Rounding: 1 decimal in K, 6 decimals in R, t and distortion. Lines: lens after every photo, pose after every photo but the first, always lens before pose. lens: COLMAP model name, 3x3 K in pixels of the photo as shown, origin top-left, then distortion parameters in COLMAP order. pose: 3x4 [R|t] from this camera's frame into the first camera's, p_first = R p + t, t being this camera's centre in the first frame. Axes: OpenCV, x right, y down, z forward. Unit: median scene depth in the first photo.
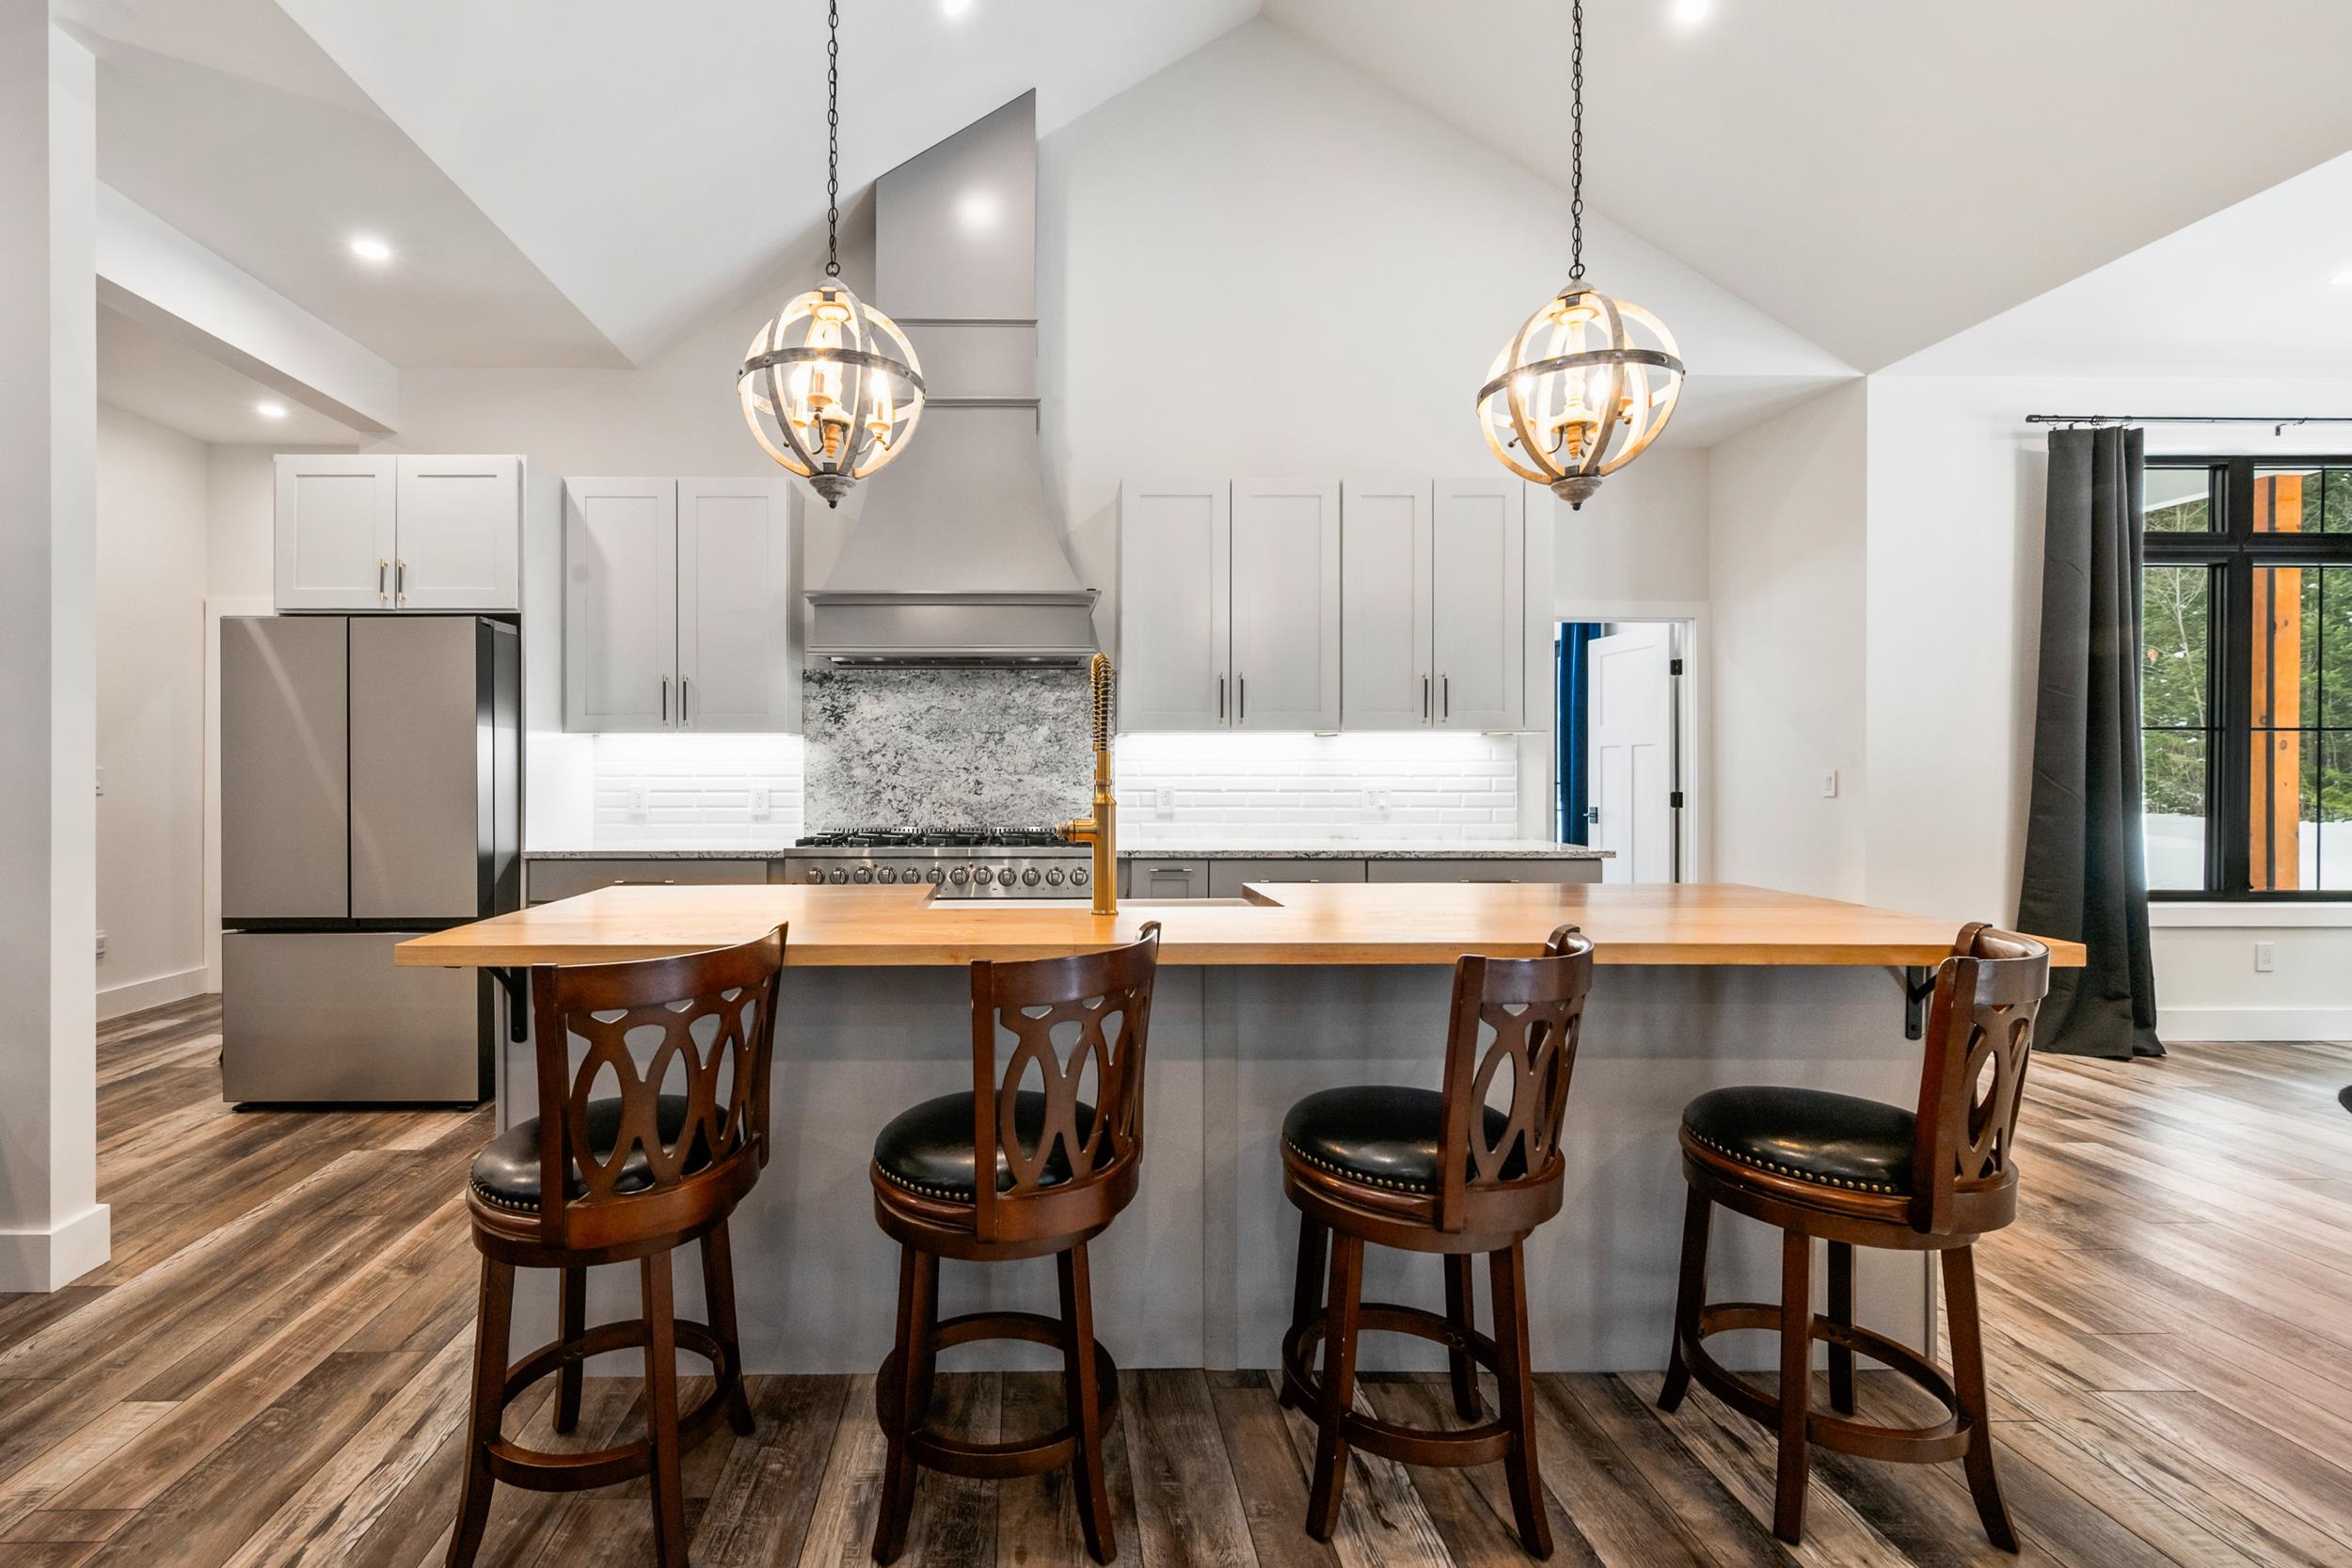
lens RADIAL K [[1012.9, 0, 1047.8], [0, 1012.9, 767.9], [0, 0, 1]] dist [-0.003553, -0.000386]
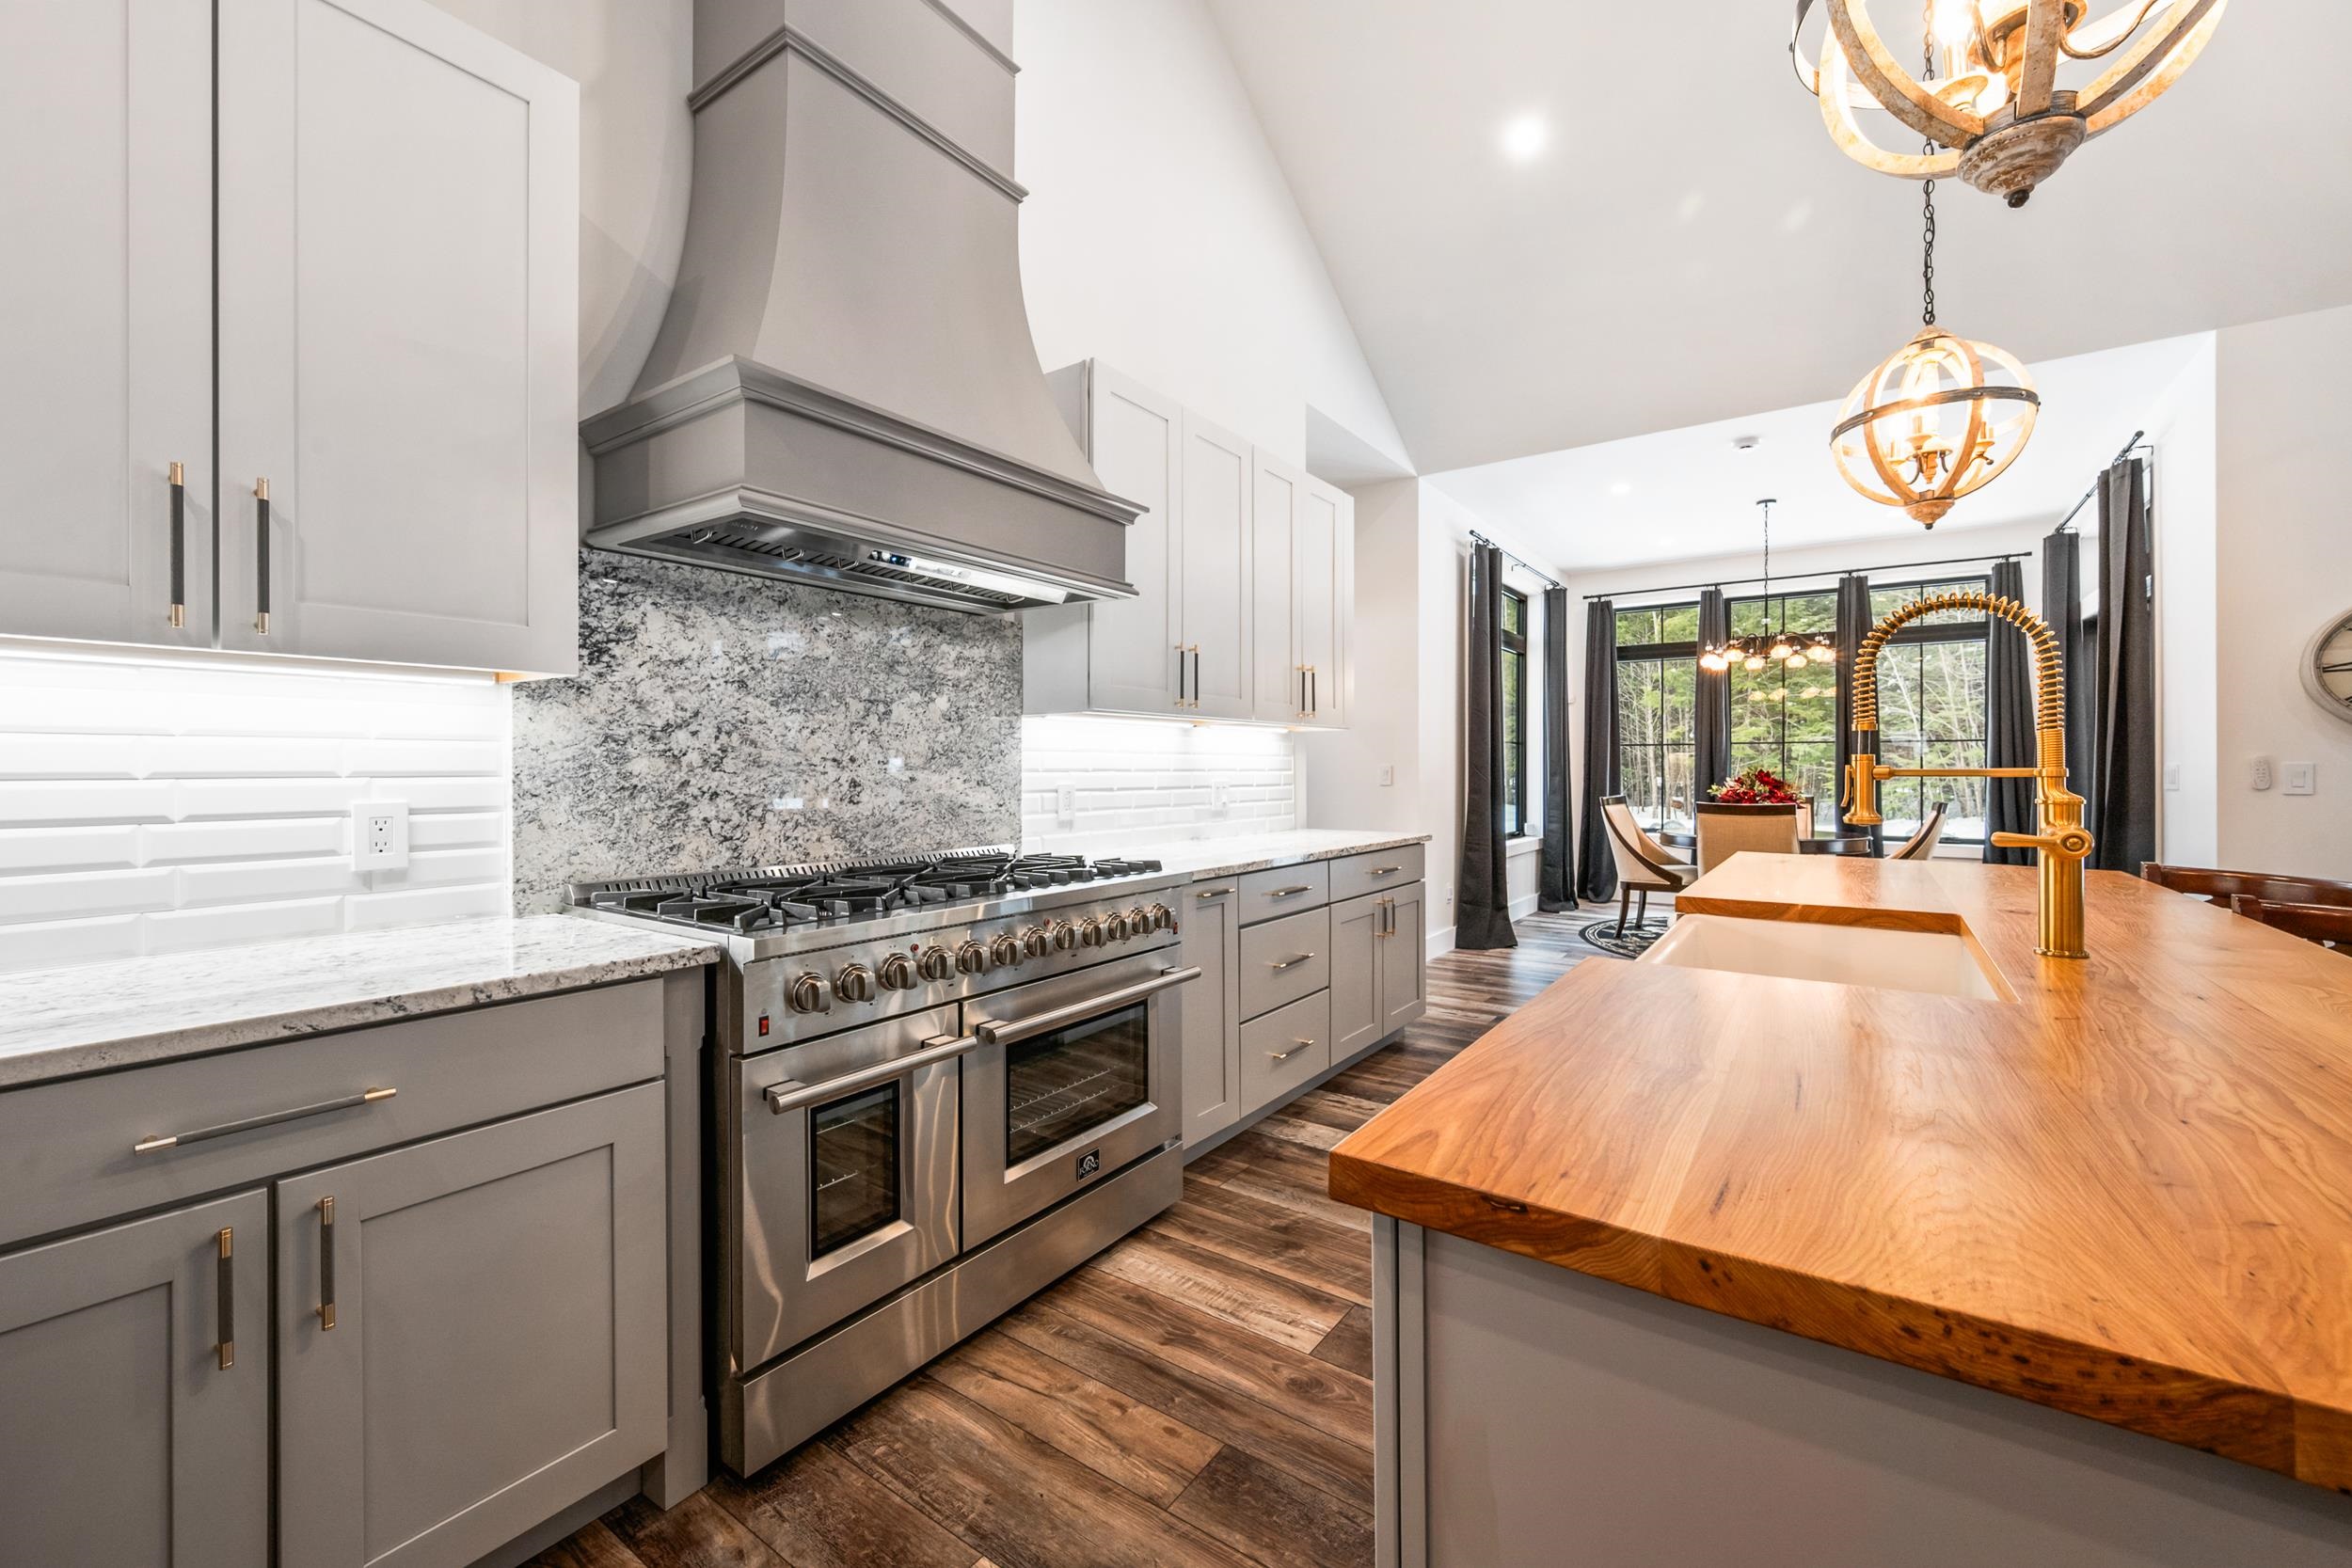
lens RADIAL K [[926.2, 0, 1190.4], [0, 926.2, 774.9], [0, 0, 1]] dist [-0.002079, 0.000064]
pose [[0.587238, -0.007504, 0.809380, -0.395104], [0.001148, 0.999964, 0.008438, 0.004939], [-0.809414, -0.004026, 0.587225, 0.519680]]
